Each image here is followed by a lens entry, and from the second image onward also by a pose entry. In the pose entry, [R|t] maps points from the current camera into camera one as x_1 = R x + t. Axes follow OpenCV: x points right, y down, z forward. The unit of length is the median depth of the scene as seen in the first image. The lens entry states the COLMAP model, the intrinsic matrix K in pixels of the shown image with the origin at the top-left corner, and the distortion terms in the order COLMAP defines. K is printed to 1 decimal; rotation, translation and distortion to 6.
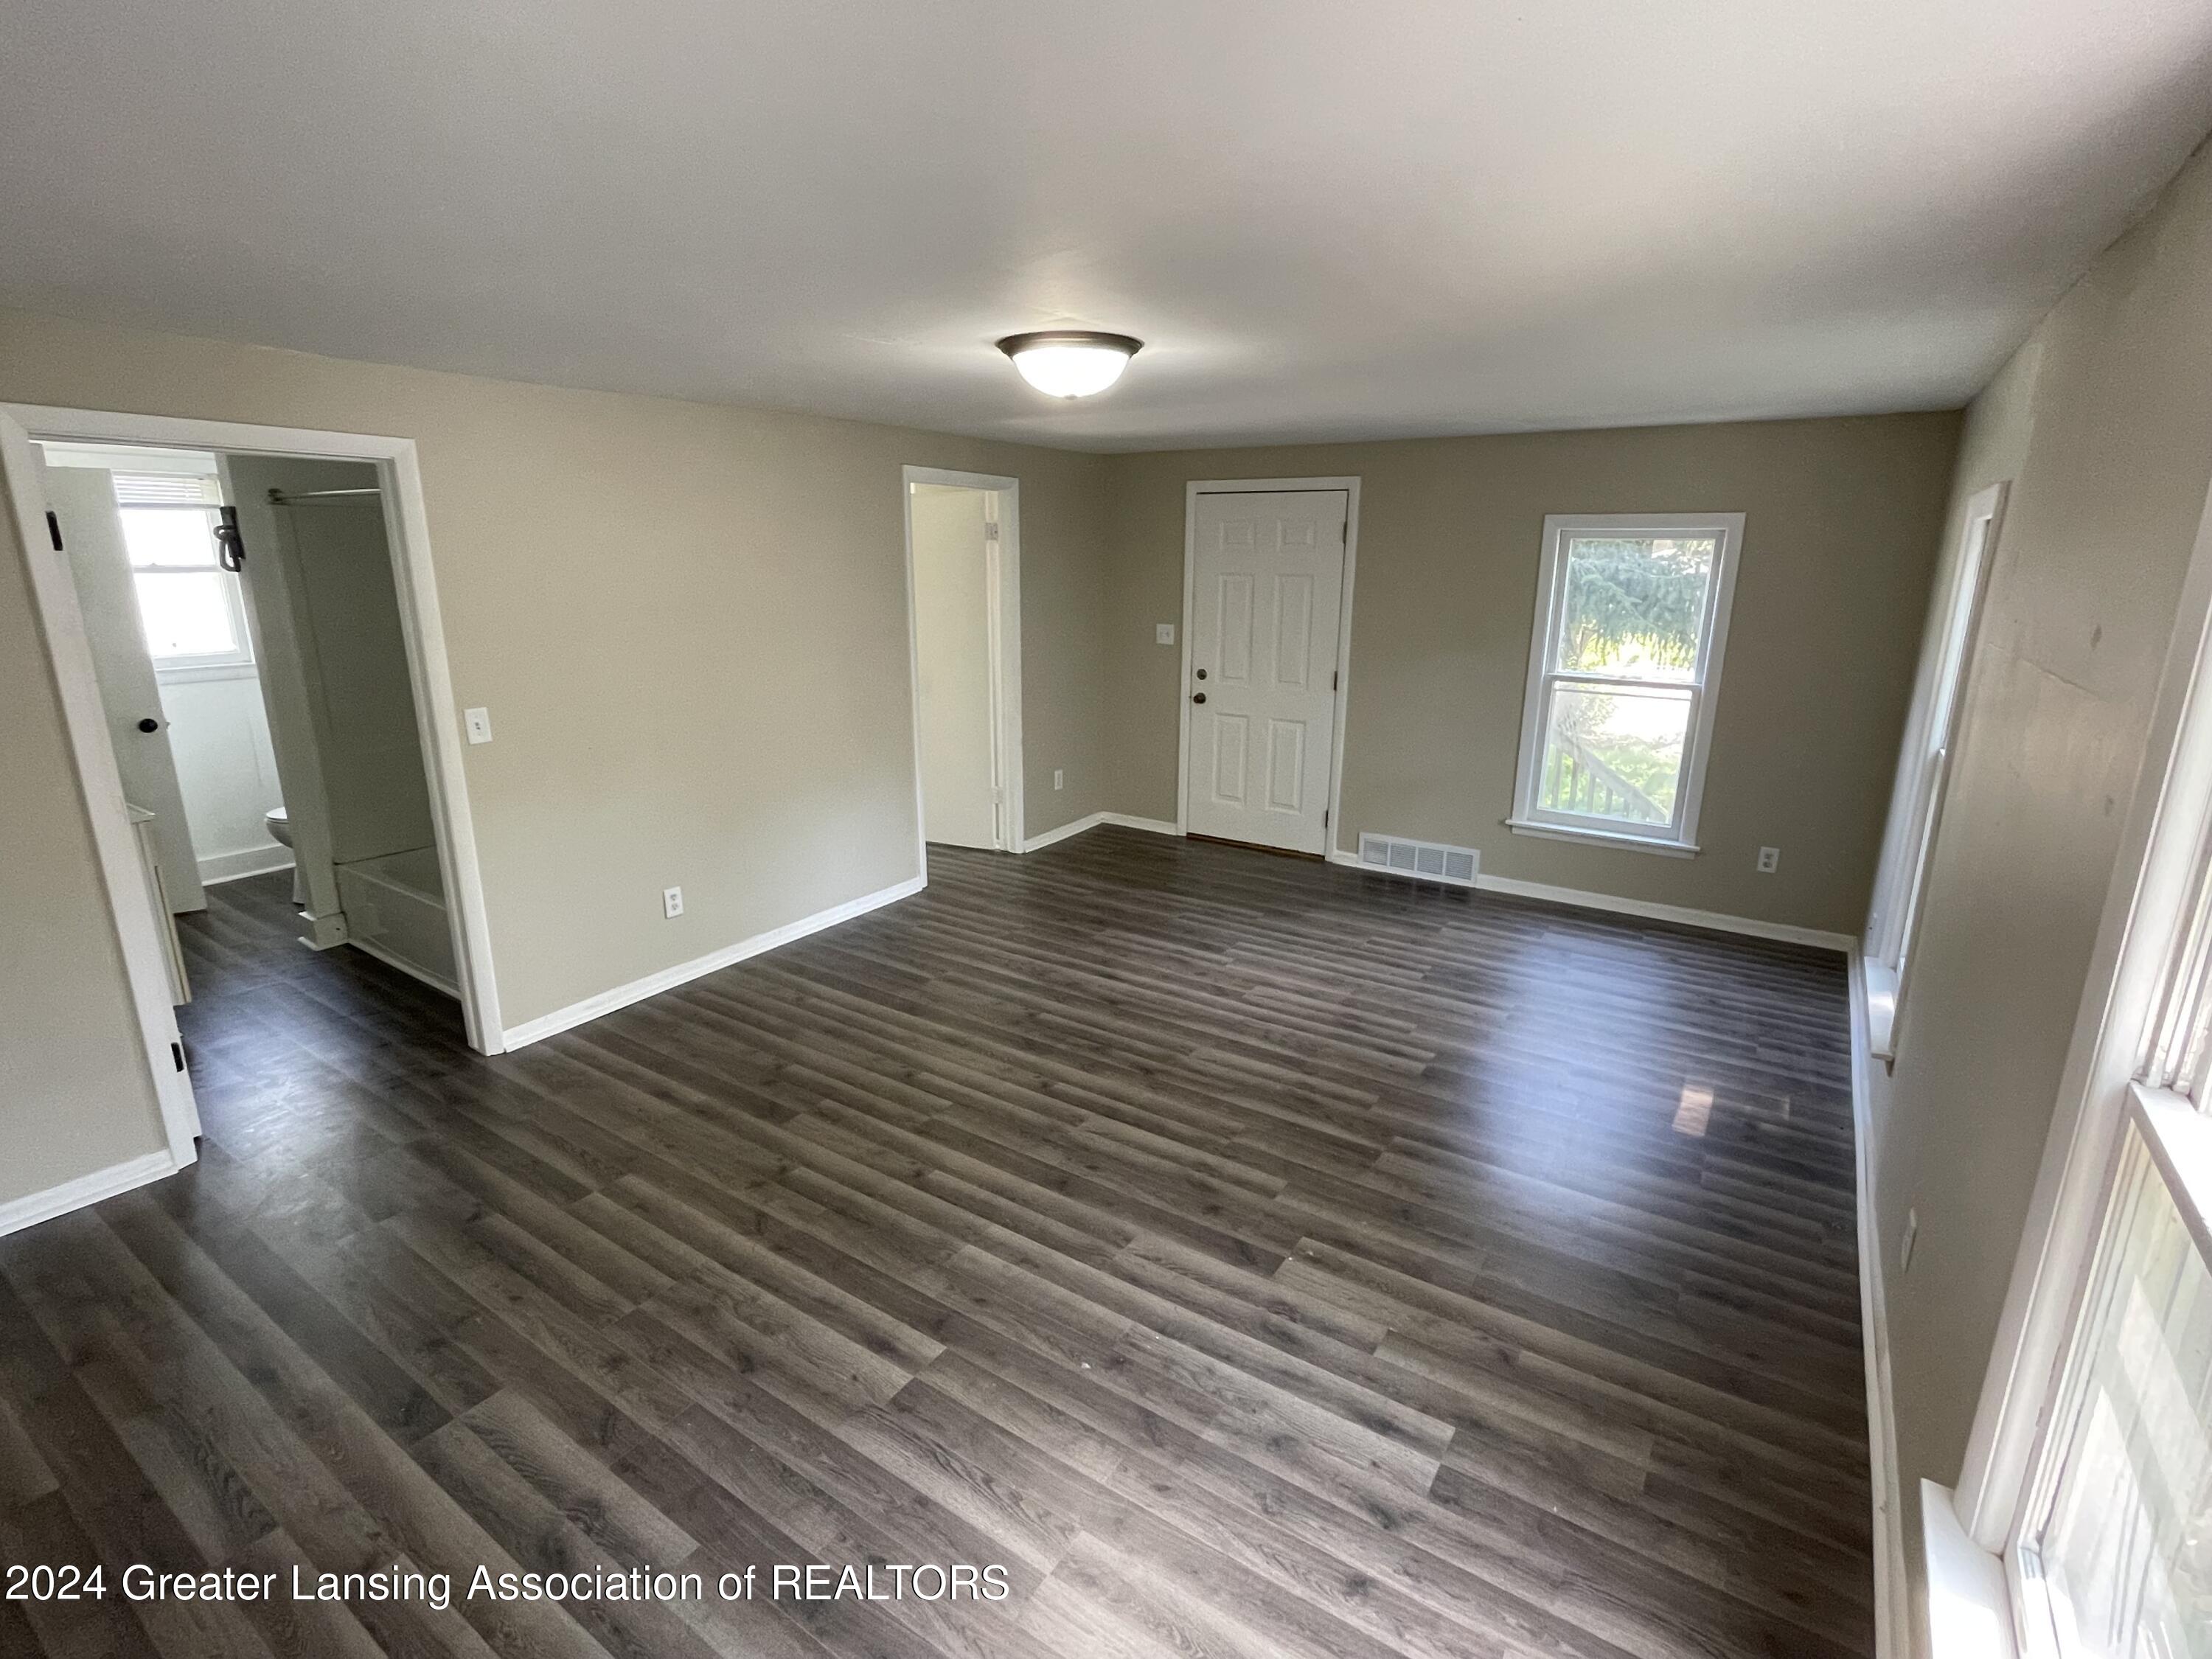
lens RADIAL K [[1045.7, 0, 1100.5], [0, 1045.7, 816.5], [0, 0, 1]] dist [-0.003425, 0.000060]
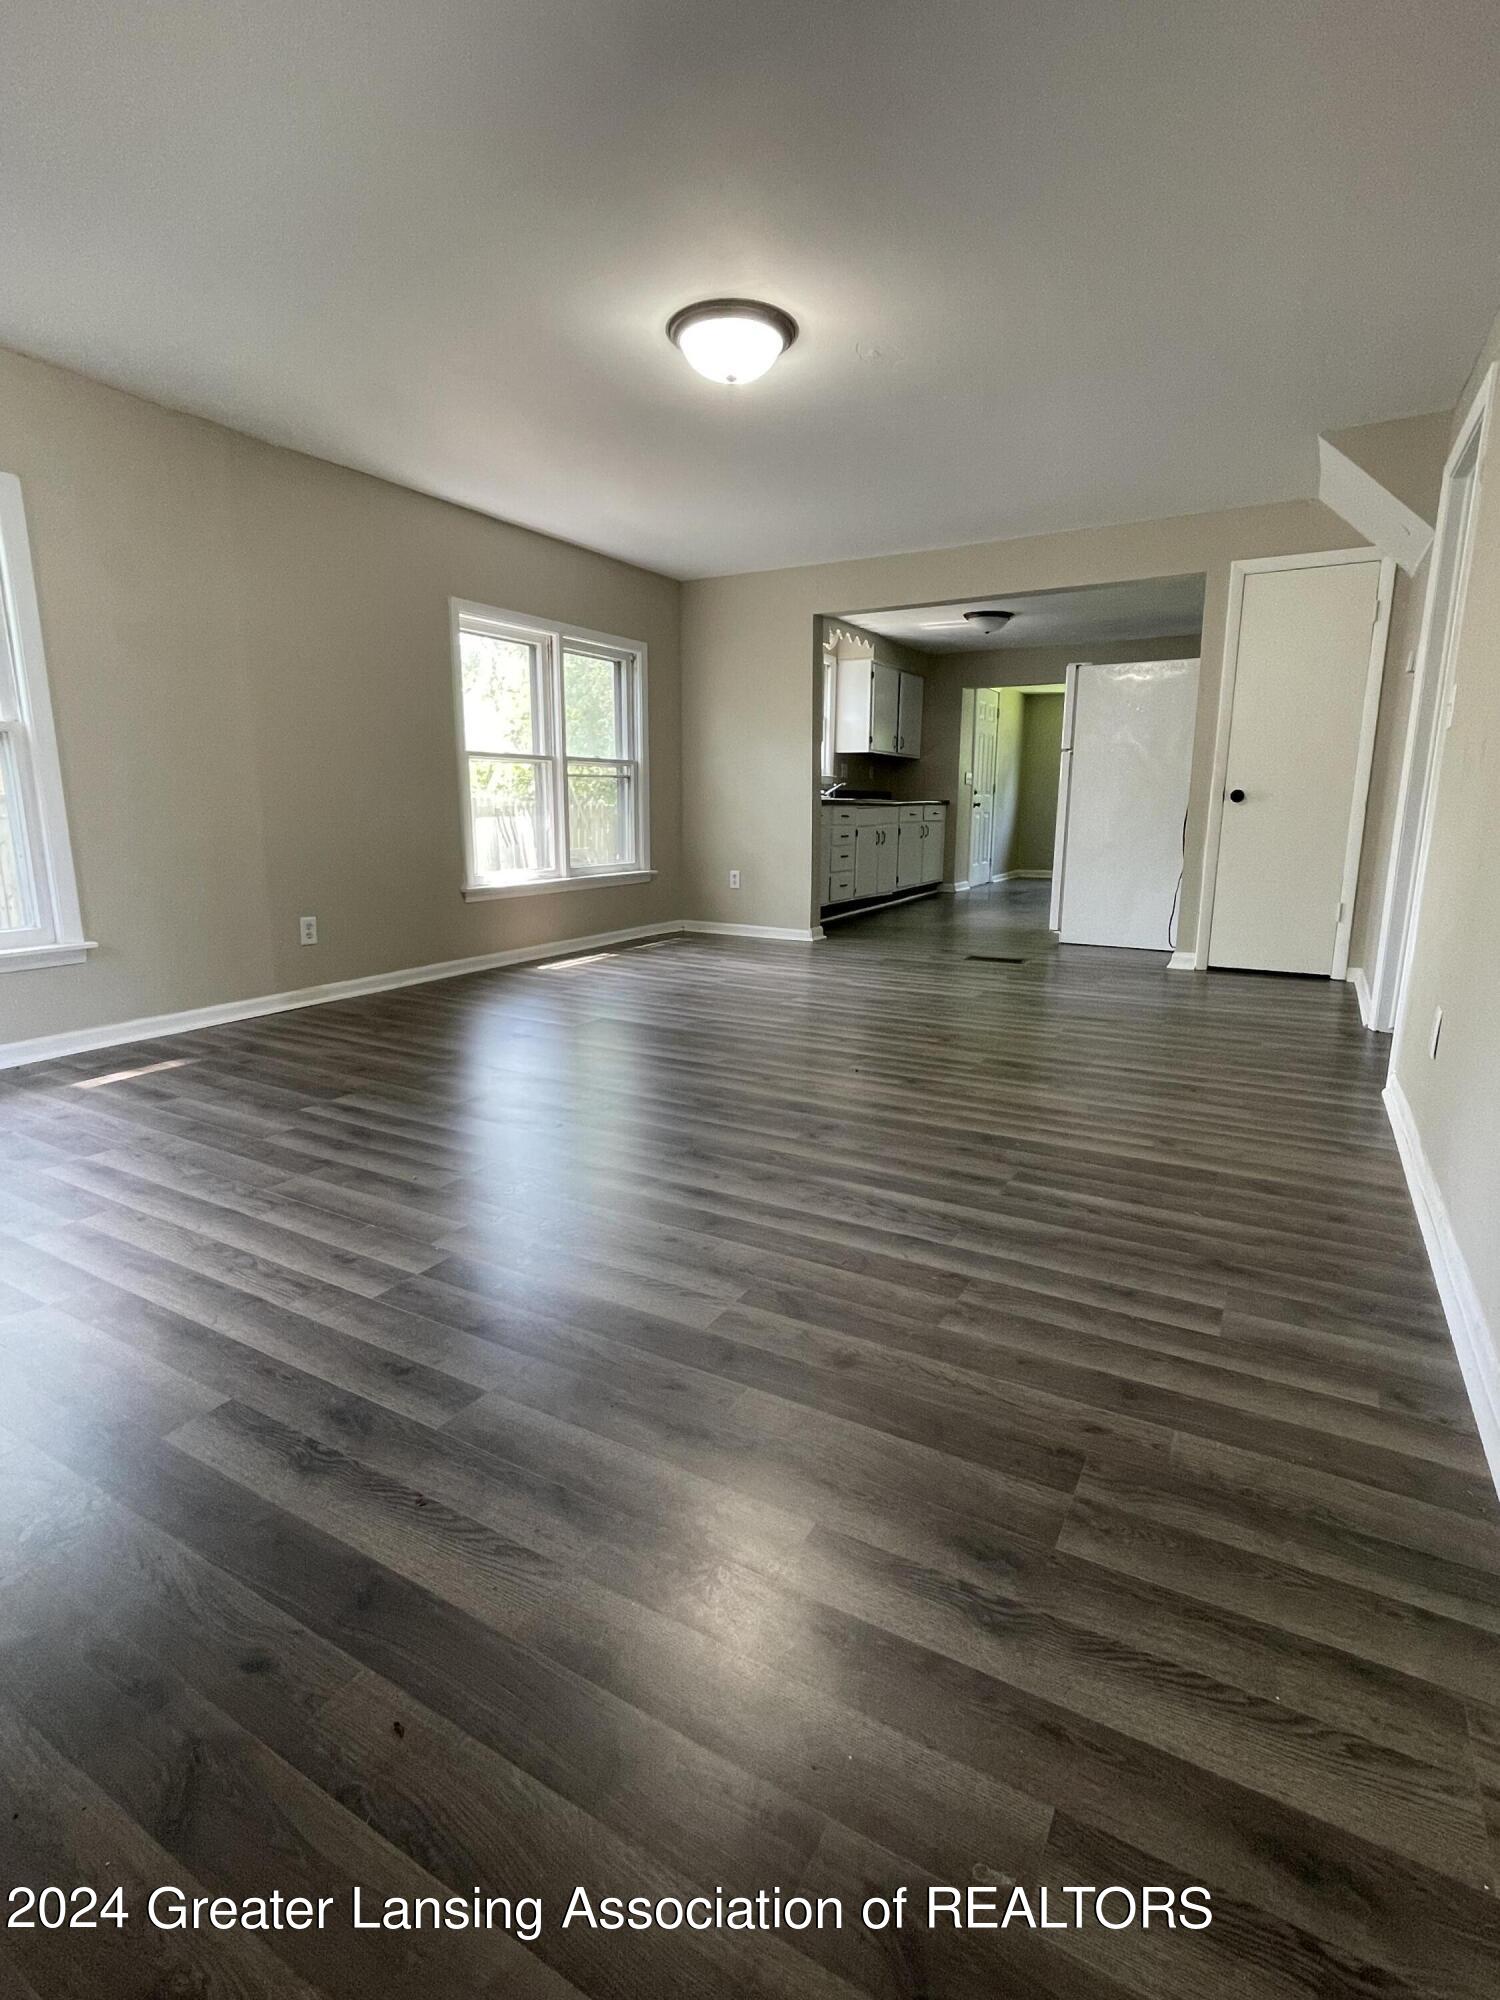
lens RADIAL K [[945.5, 0, 752.9], [0, 945.5, 1000.0], [0, 0, 1]] dist [-0.003425, 0.000060]
pose [[-0.997614, 0.004280, -0.068902, 0.018487], [-0.025862, 0.902222, 0.430496, -0.178223], [0.064008, 0.431251, -0.899959, 1.659808]]
